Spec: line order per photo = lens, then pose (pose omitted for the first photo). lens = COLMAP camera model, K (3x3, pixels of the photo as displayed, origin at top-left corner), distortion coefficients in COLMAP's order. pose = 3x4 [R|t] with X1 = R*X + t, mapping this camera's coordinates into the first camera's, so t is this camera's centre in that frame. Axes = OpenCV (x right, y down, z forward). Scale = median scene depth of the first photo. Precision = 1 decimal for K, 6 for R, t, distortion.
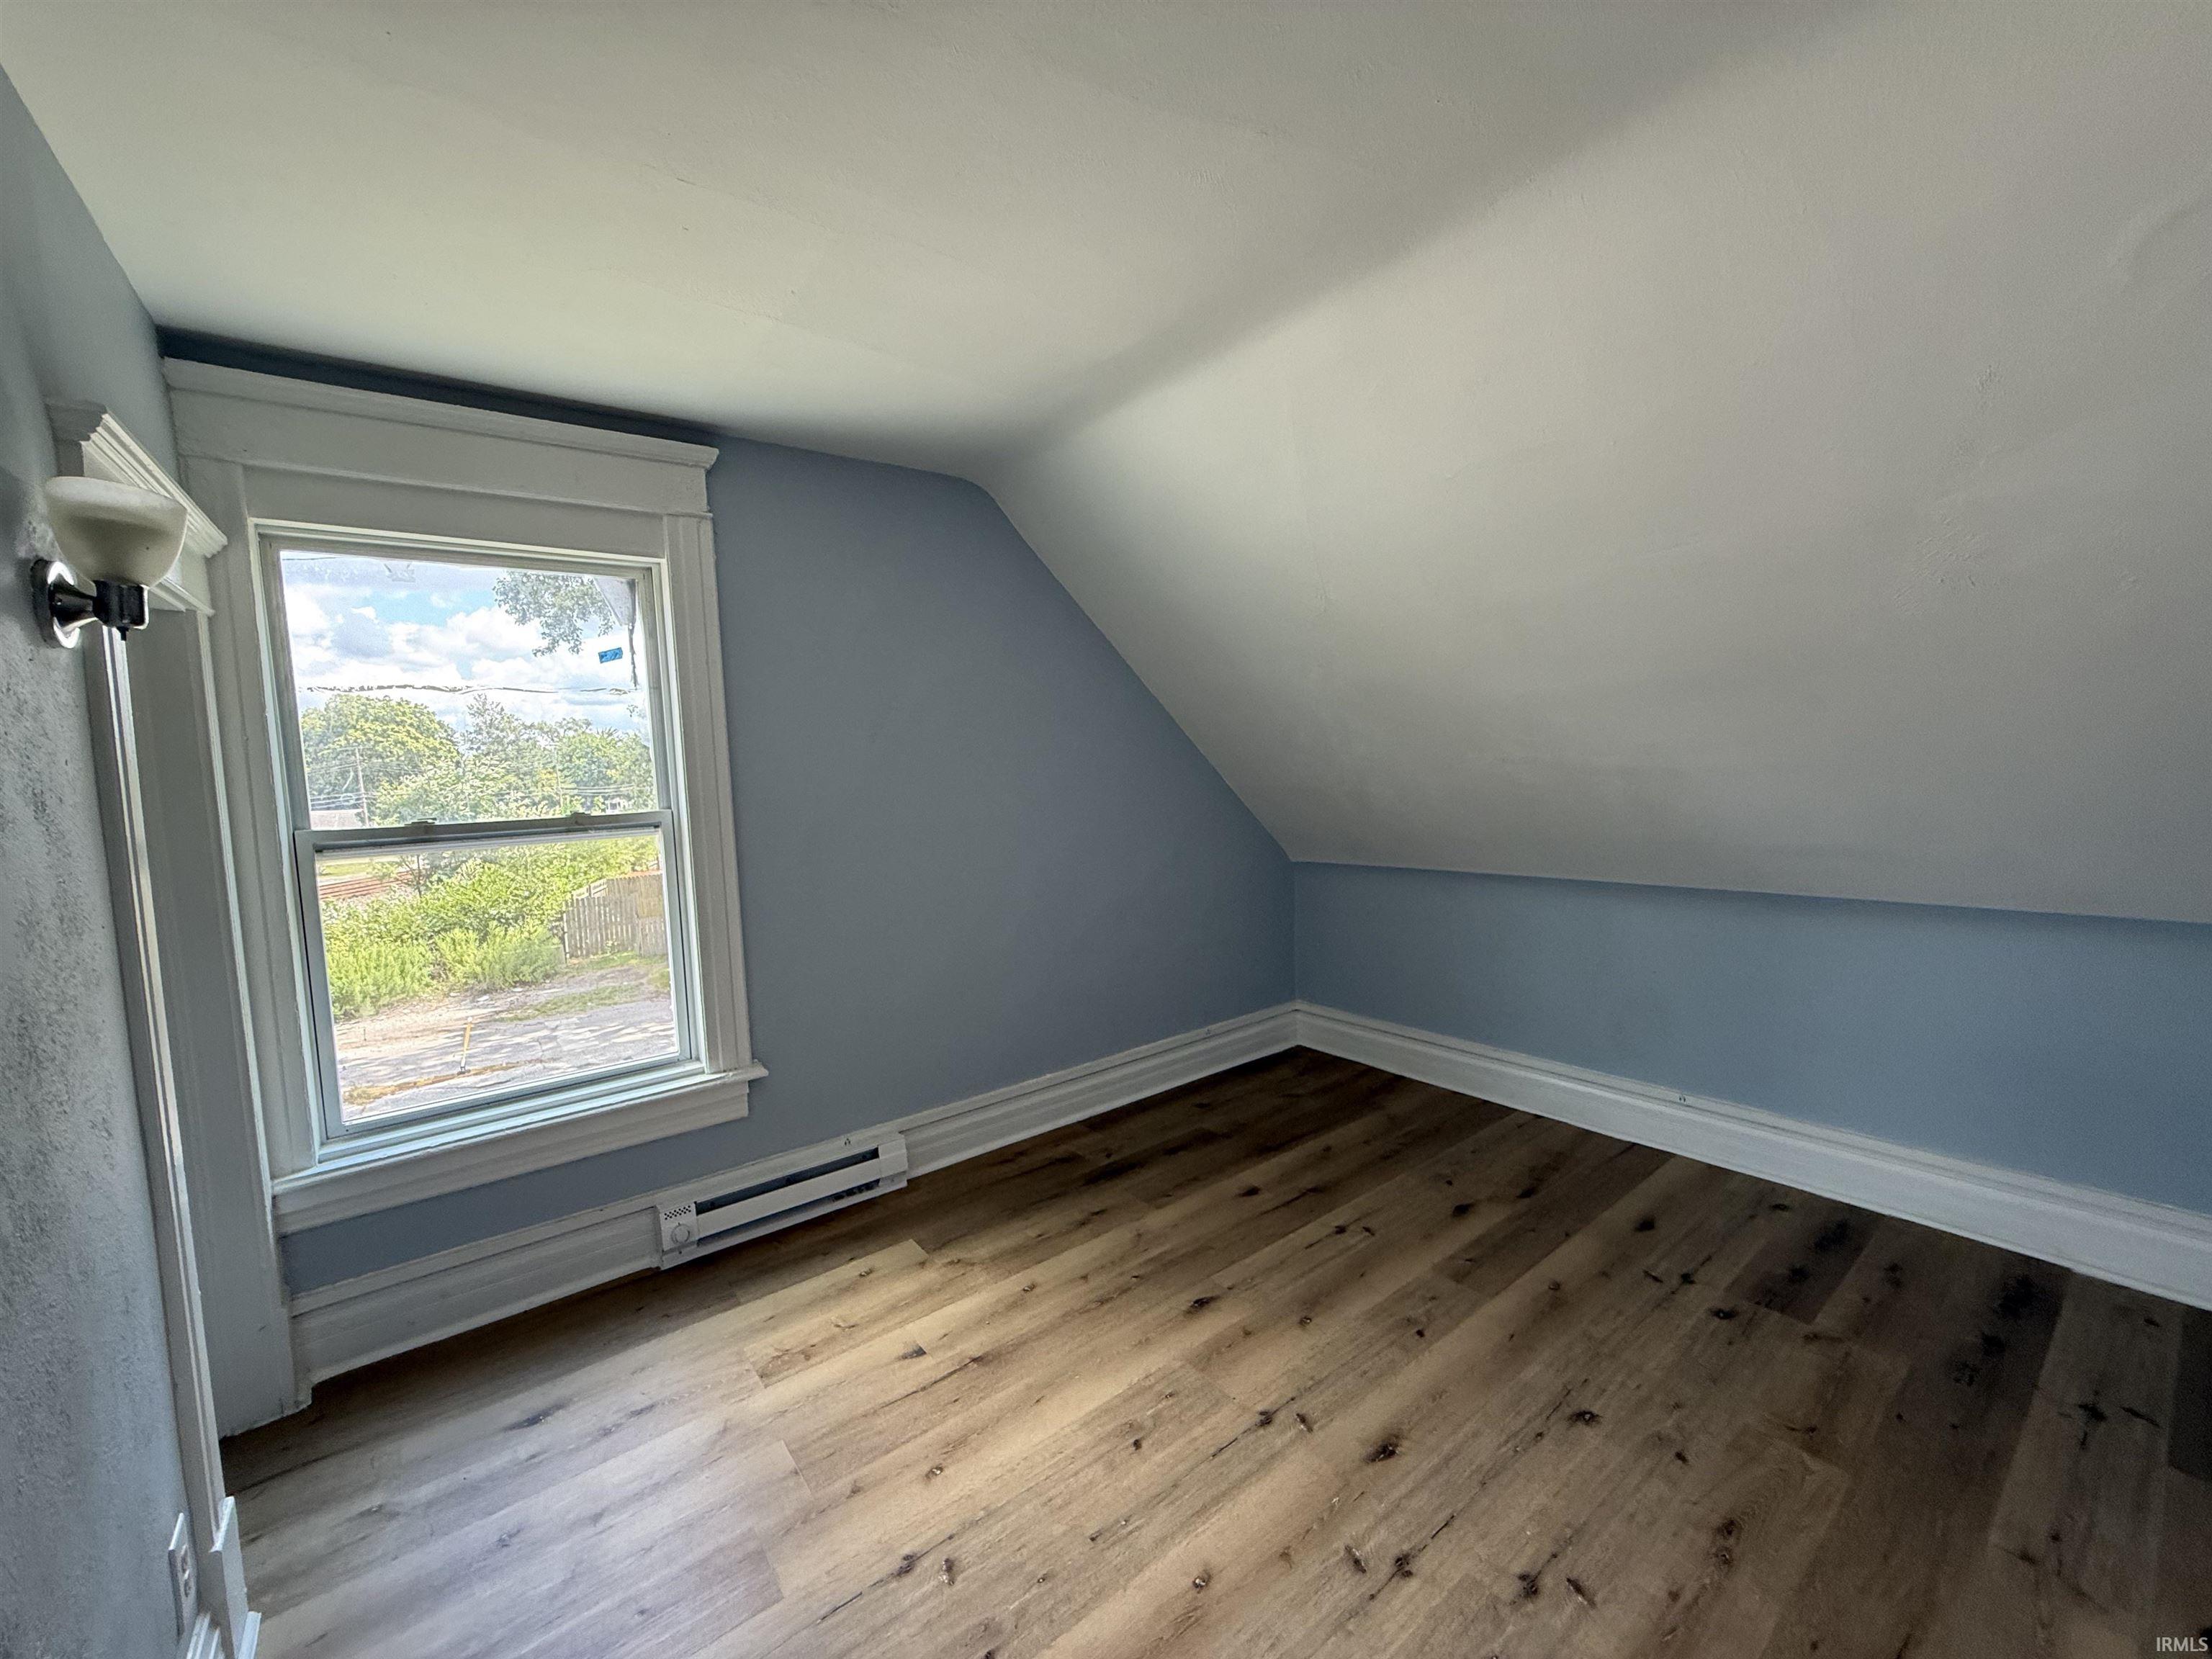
lens RADIAL K [[889.0, 0, 1107.2], [0, 889.0, 823.8], [0, 0, 1]] dist [-0.001158, 0.000557]
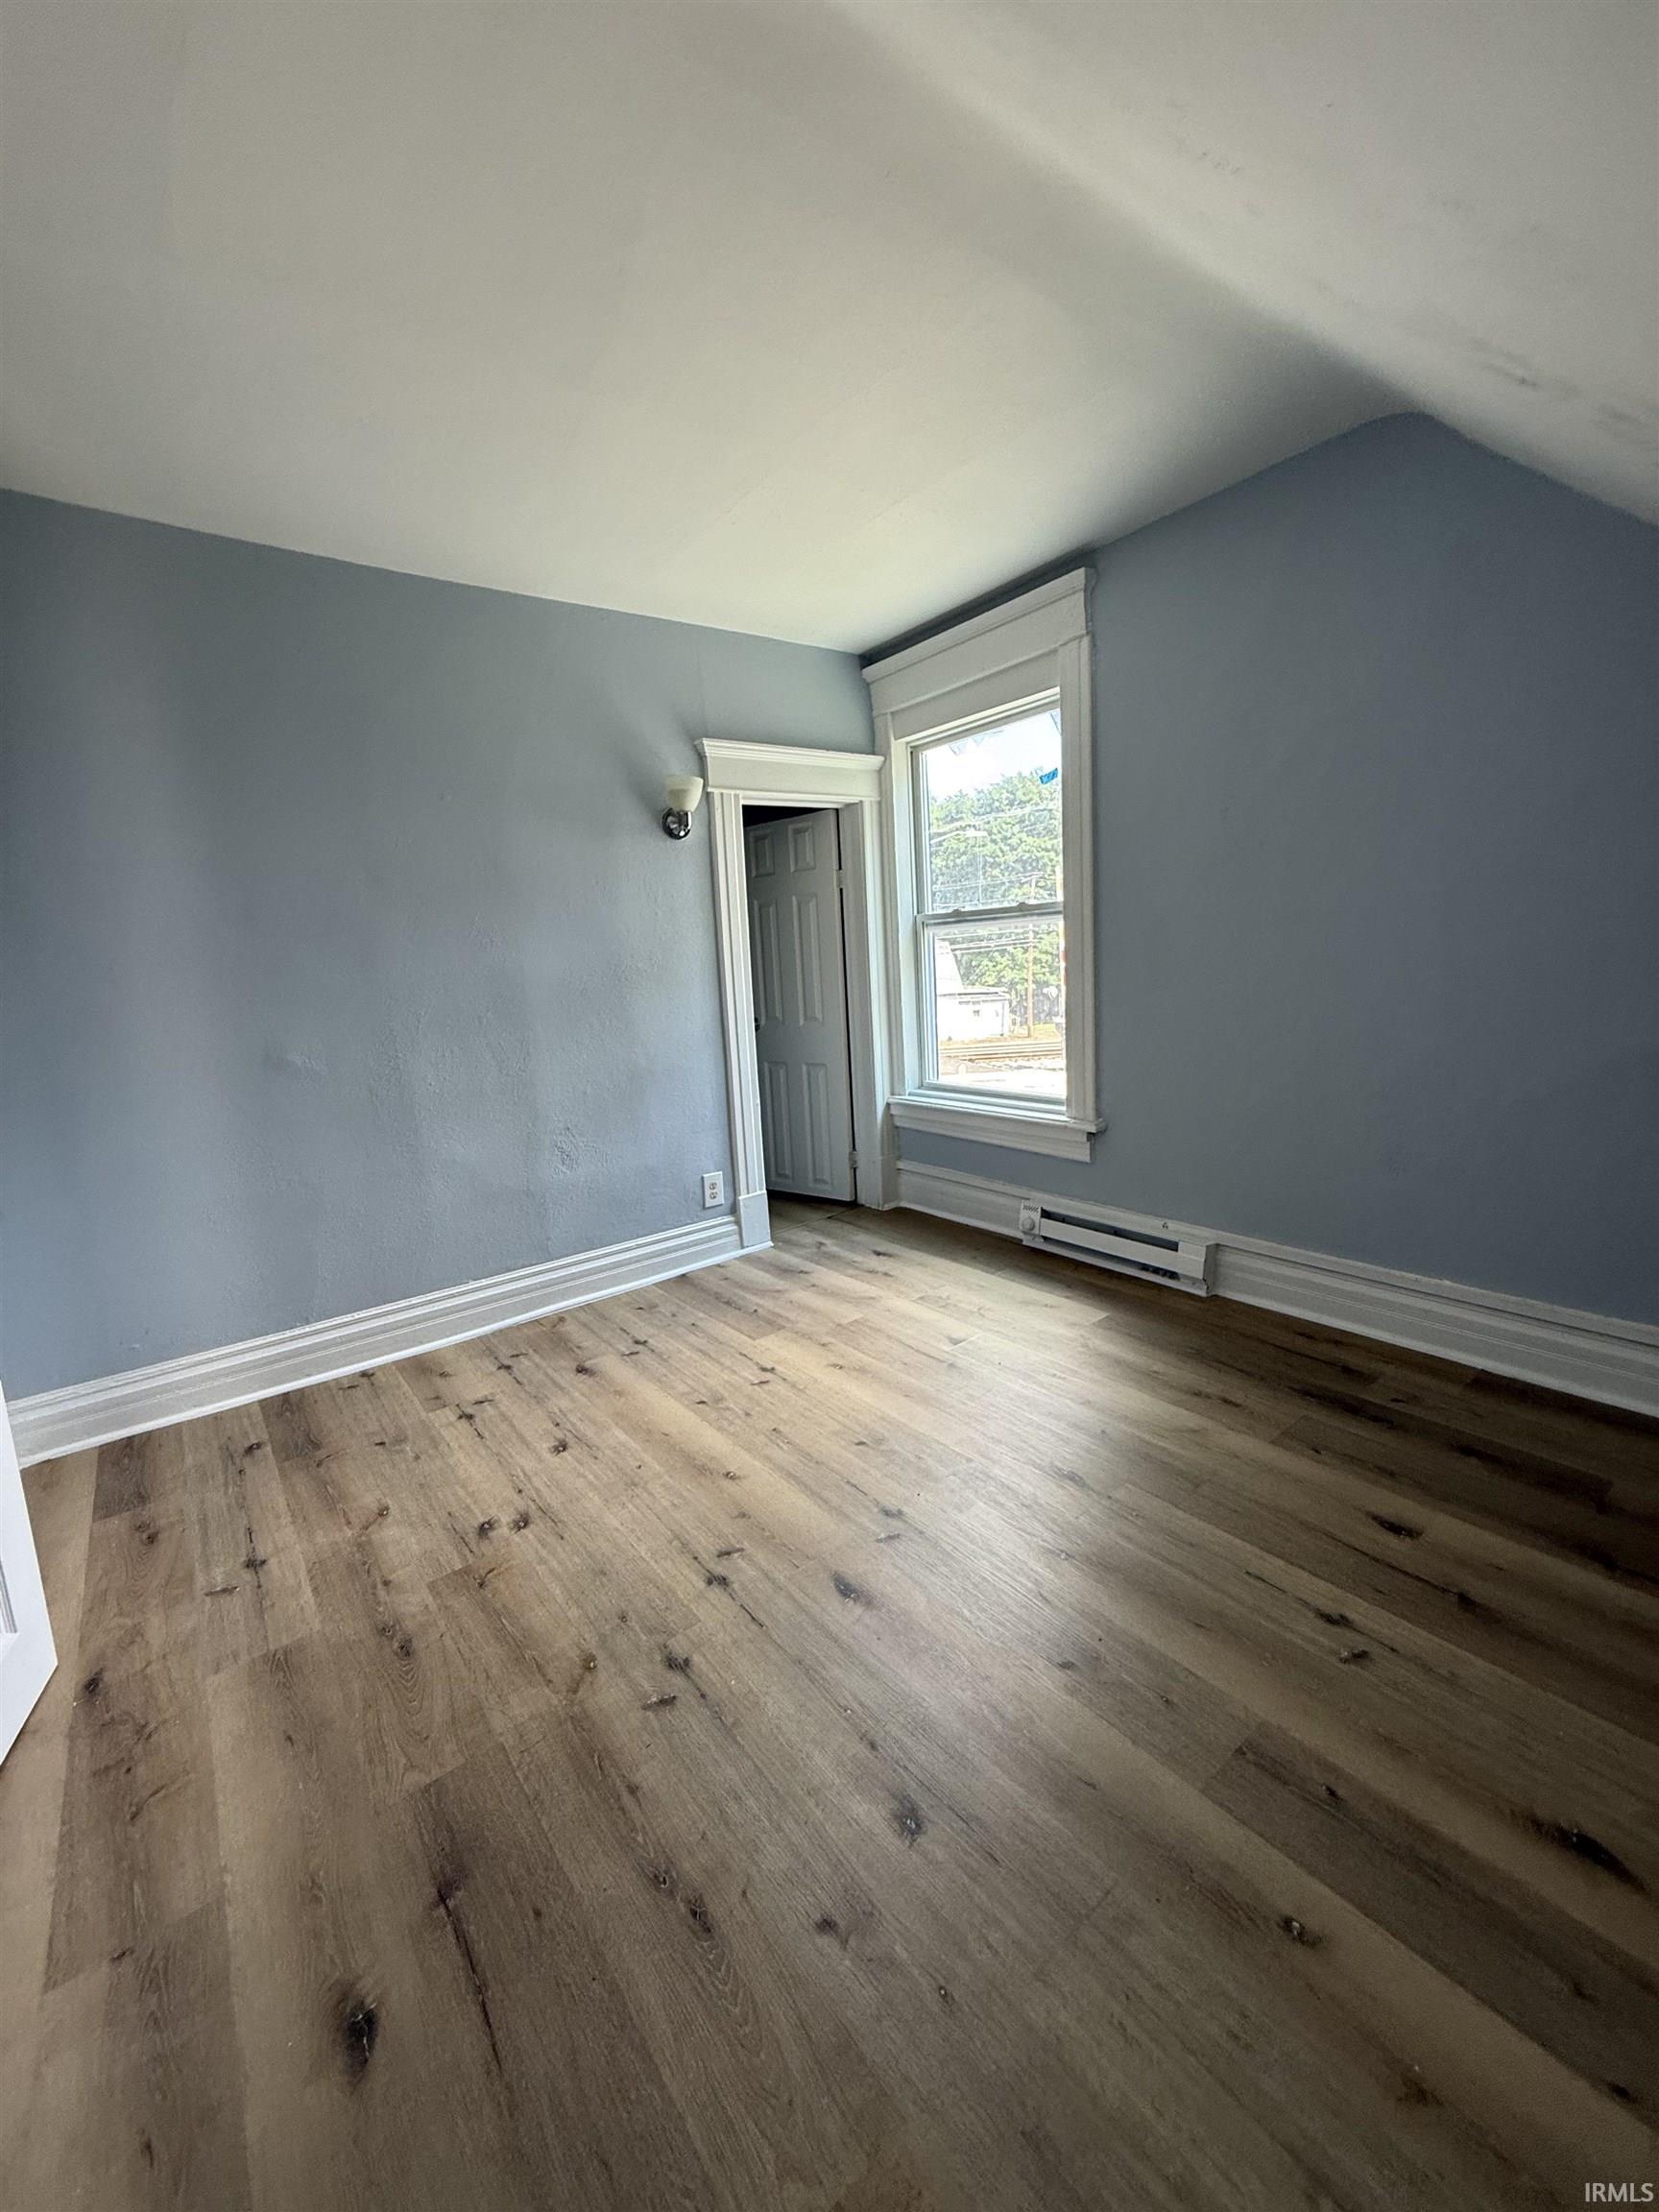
lens RADIAL K [[889.0, 0, 823.7], [0, 889.0, 1102.9], [0, 0, 1]] dist [-0.001158, 0.000557]
pose [[-0.009367, 0.201860, -0.979370, 0.857874], [-0.014989, 0.979274, 0.201983, 0.018152], [0.999844, 0.016572, -0.006147, 0.747628]]
